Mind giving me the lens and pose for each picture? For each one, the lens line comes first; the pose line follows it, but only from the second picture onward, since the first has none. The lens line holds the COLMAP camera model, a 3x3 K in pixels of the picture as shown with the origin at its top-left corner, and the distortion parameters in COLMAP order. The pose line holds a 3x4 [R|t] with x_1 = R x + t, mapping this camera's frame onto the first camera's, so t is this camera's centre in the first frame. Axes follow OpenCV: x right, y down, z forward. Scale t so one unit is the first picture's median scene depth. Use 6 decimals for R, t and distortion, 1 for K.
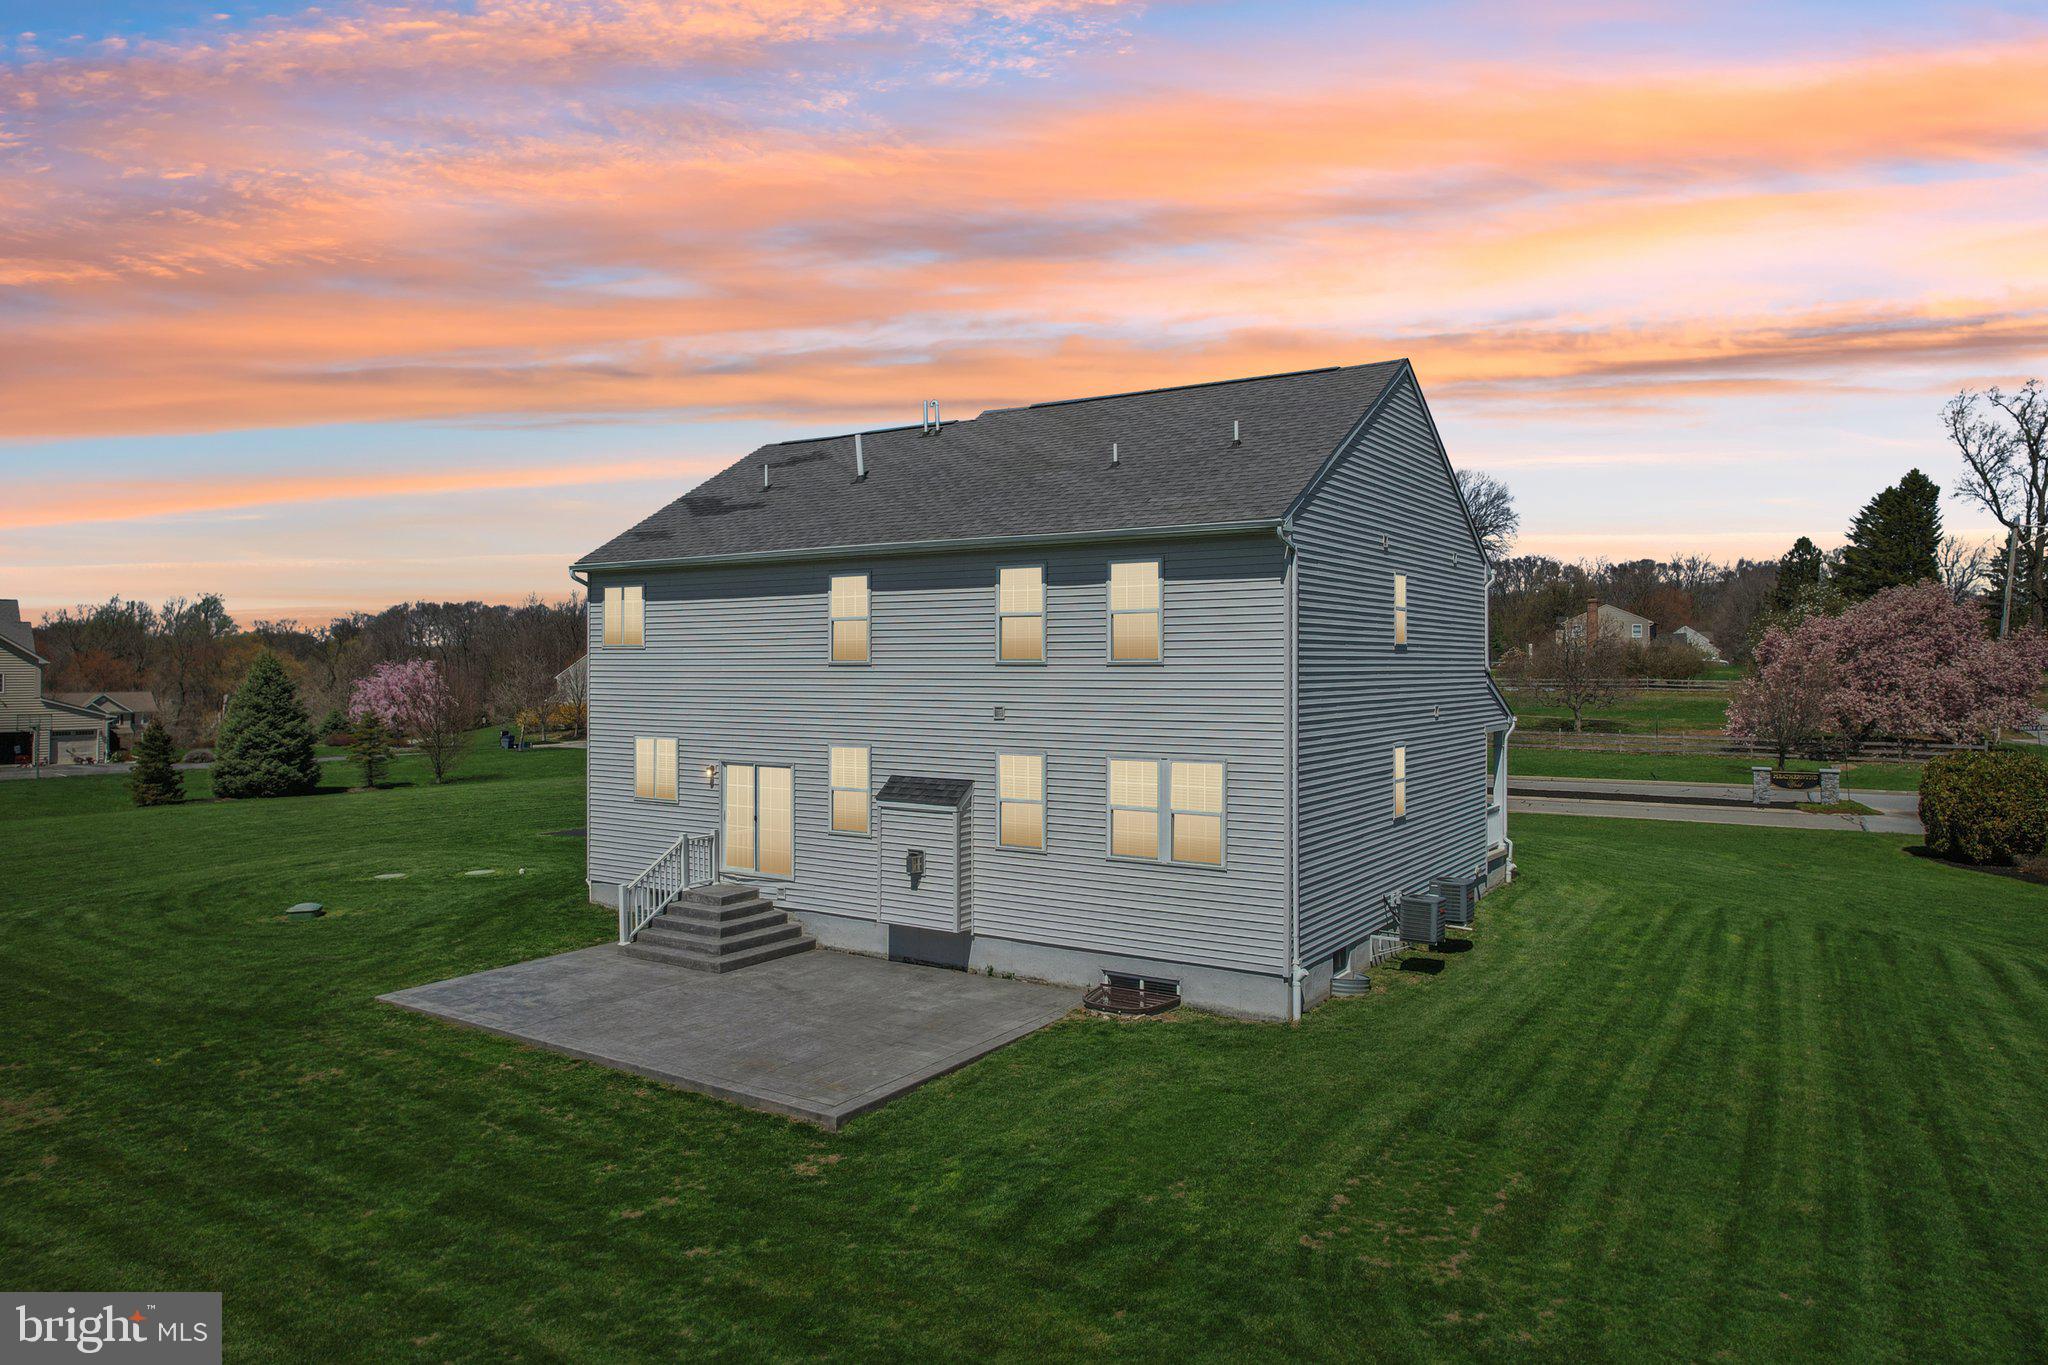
lens RADIAL K [[1312.9, 0, 1037.6], [0, 1312.9, 680.5], [0, 0, 1]] dist [-0.094357, 0.085802]
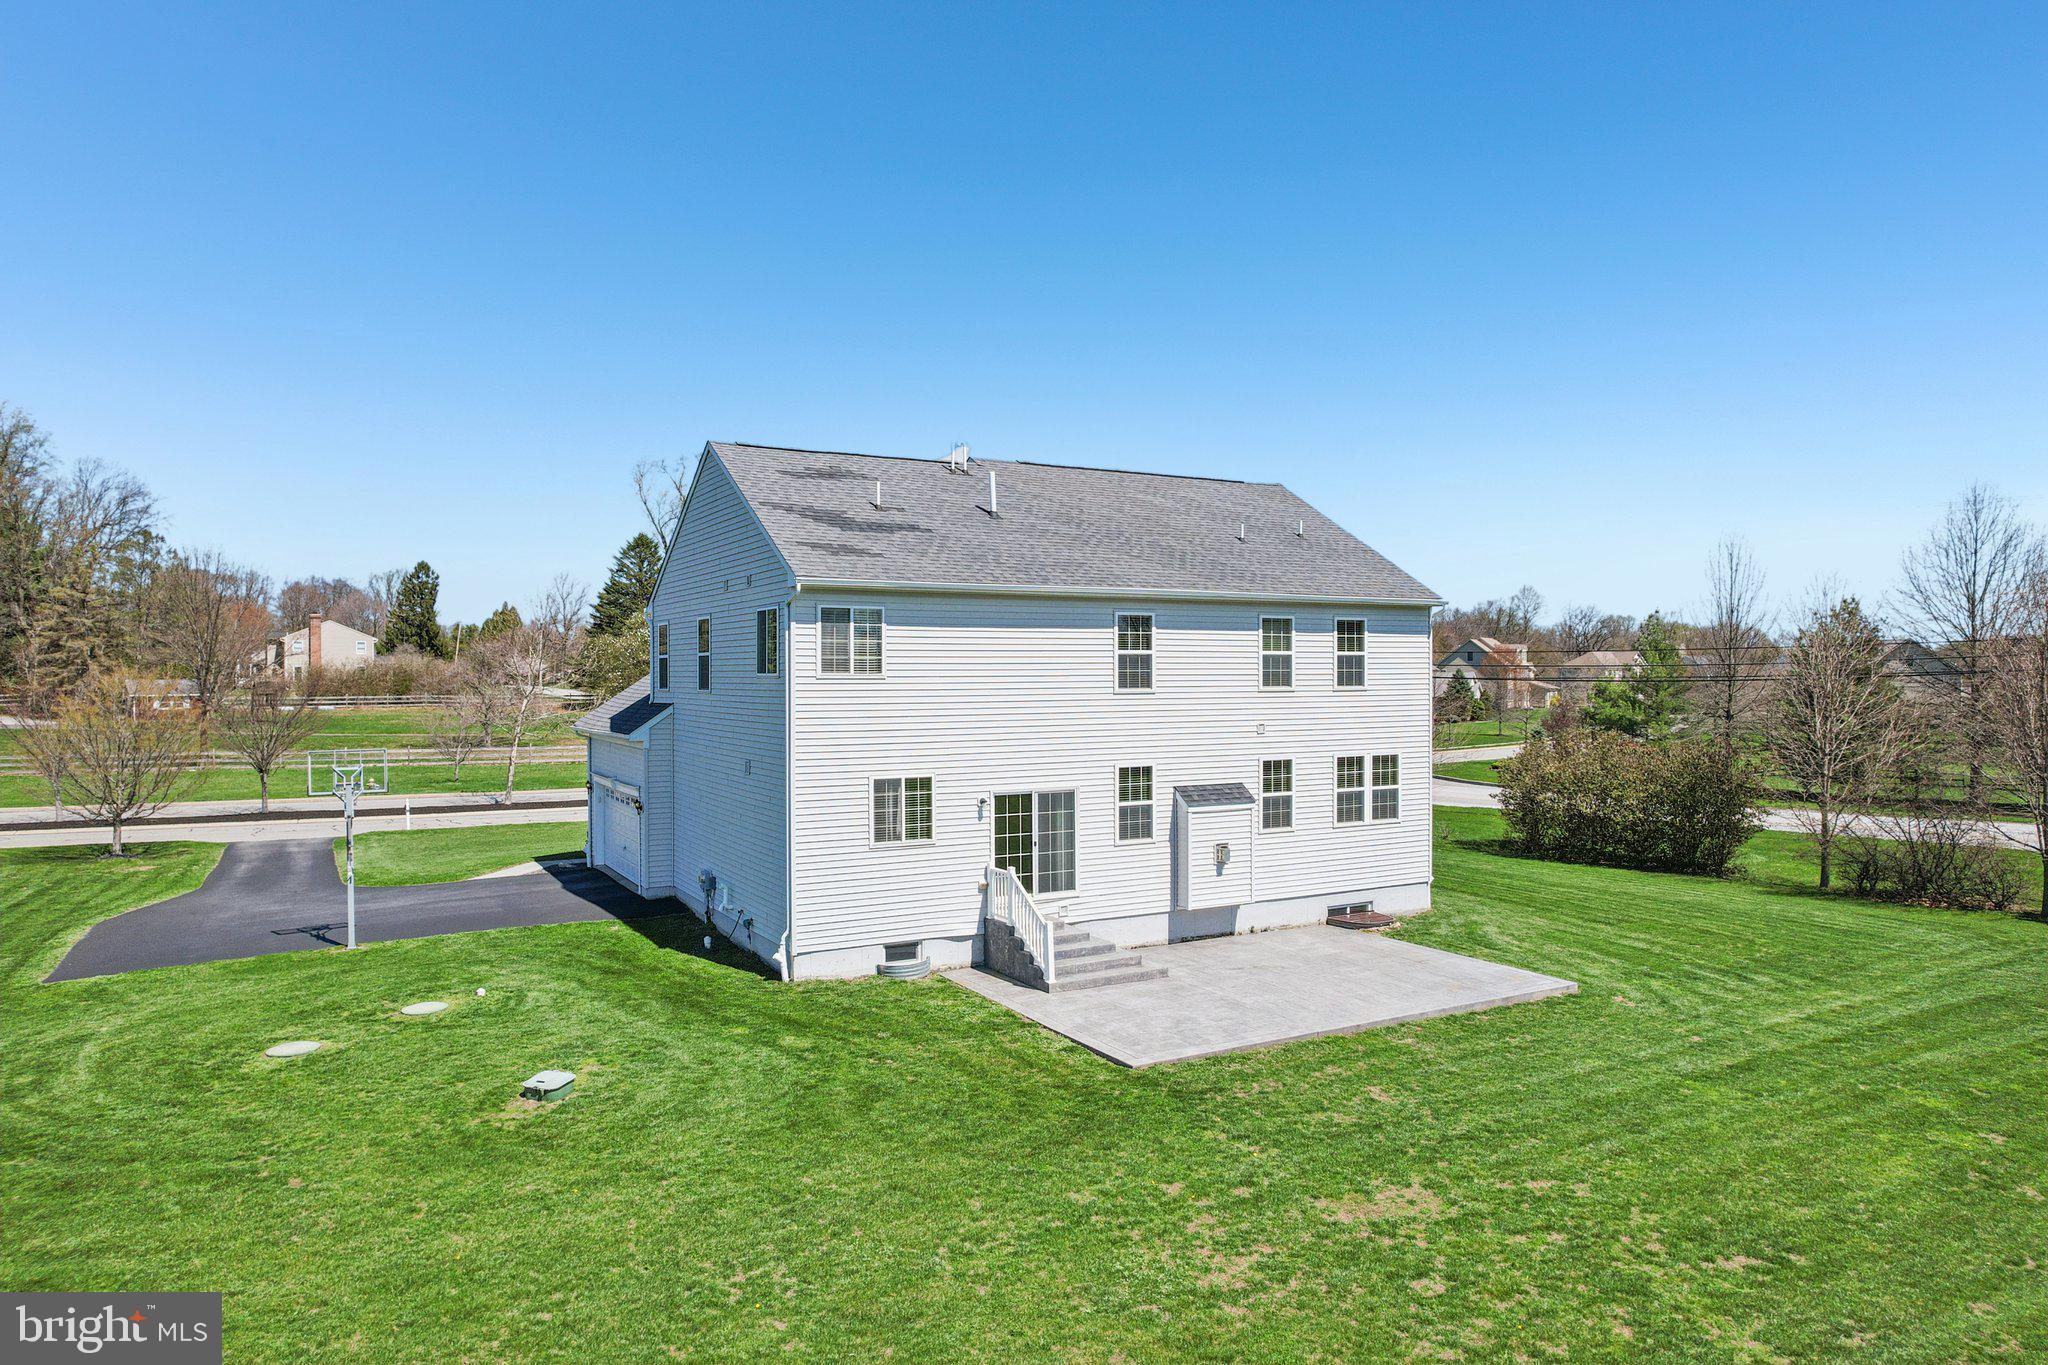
lens RADIAL K [[1302.0, 0, 1032.7], [0, 1302.0, 683.5], [0, 0, 1]] dist [-0.072648, 0.059665]
pose [[0.472907, -0.009054, 0.881066, -1.645363], [0.016485, 0.999863, 0.001426, -0.032871], [-0.880958, 0.013850, 0.472992, 0.760806]]
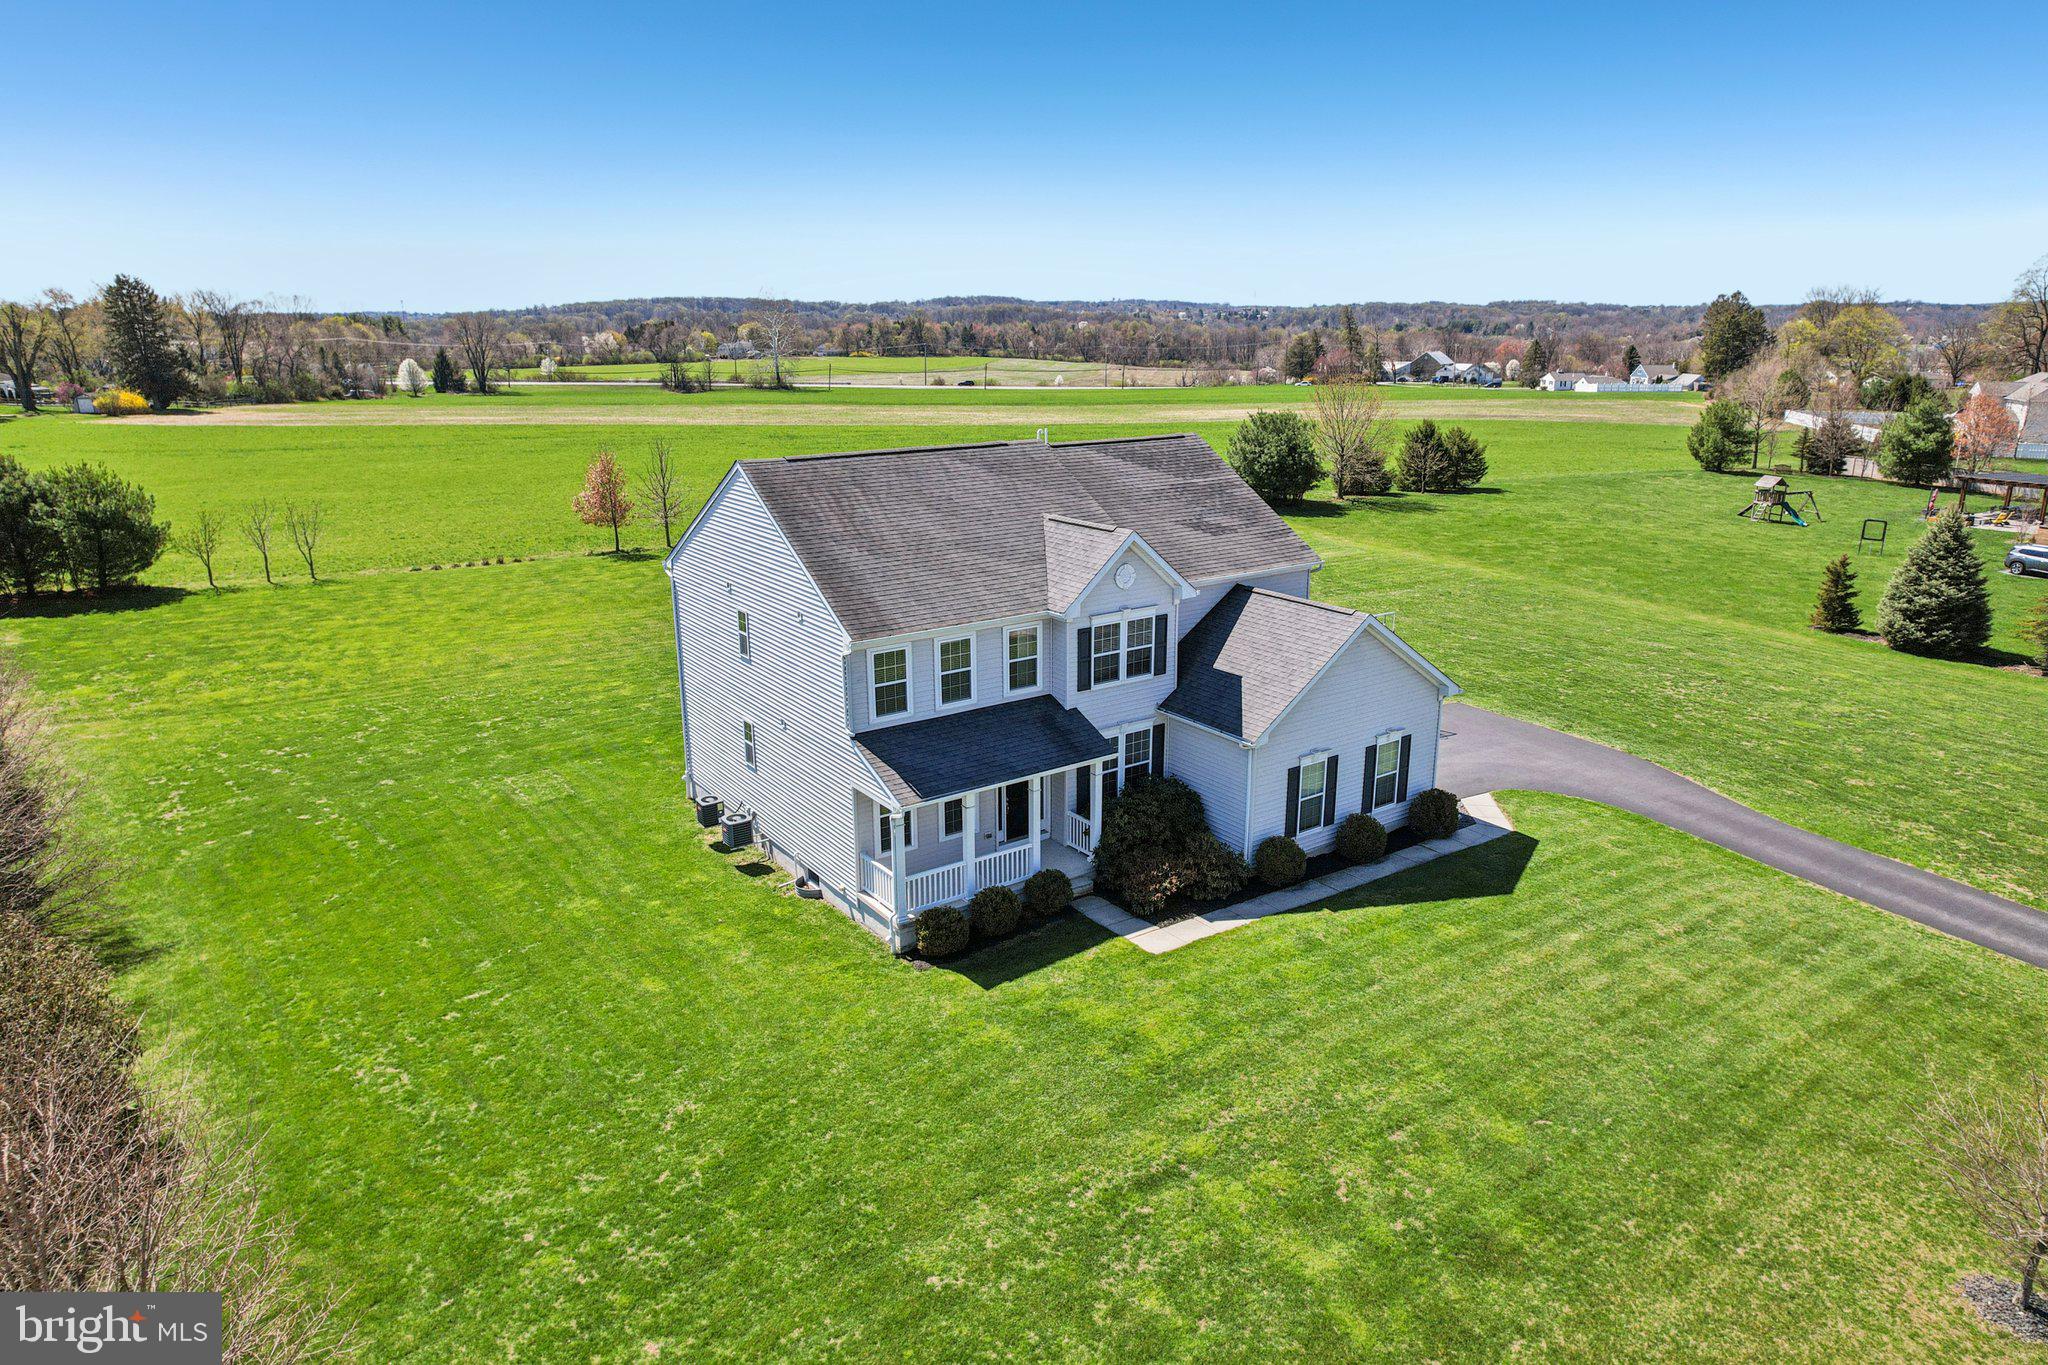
lens RADIAL K [[1357.4, 0, 1083.0], [0, 1357.4, 682.6], [0, 0, 1]] dist [-0.072512, 0.061822]
pose [[-0.346690, 0.254517, -0.902789, 2.161338], [-0.014626, 0.960898, 0.276516, -0.599008], [0.937866, 0.109070, -0.329411, 2.606554]]
